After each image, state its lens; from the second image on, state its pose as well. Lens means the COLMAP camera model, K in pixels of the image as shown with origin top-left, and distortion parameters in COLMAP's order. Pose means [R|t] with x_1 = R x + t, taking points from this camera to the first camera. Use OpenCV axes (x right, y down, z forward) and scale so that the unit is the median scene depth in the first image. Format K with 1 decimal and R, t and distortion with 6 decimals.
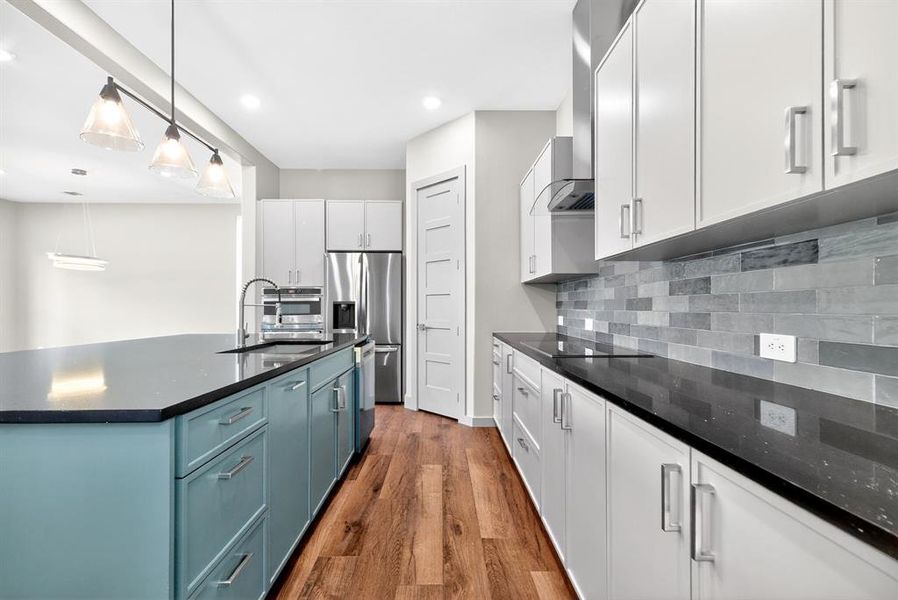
lens RADIAL K [[391.6, 0, 447.6], [0, 391.6, 307.0], [0, 0, 1]] dist [-0.002204, -0.000122]
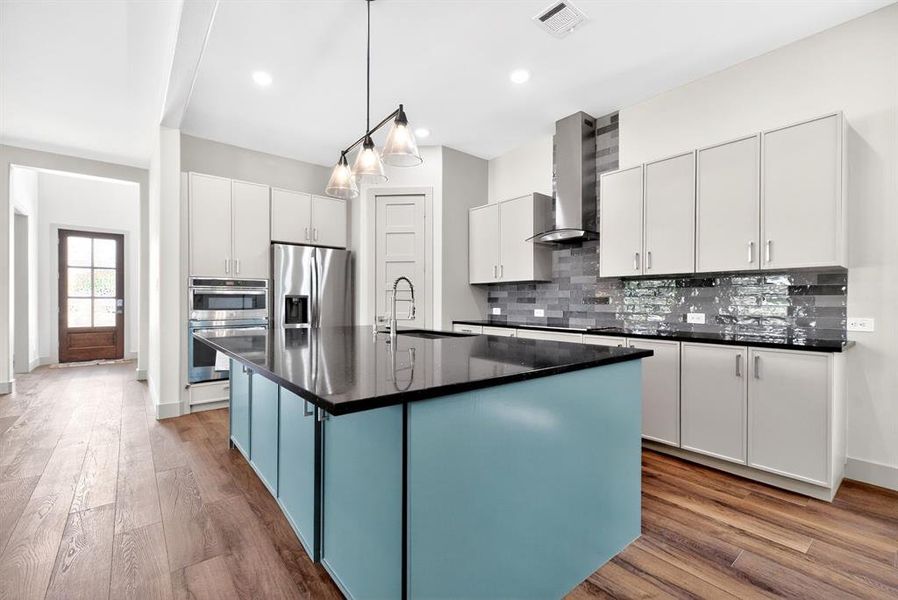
lens RADIAL K [[391.6, 0, 448.8], [0, 391.6, 299.3], [0, 0, 1]] dist [-0.002204, -0.000122]
pose [[0.780450, 0.005845, 0.625191, -0.579068], [-0.003645, 0.999982, -0.004798, -0.000979], [-0.625208, 0.001465, 0.780457, 0.000388]]
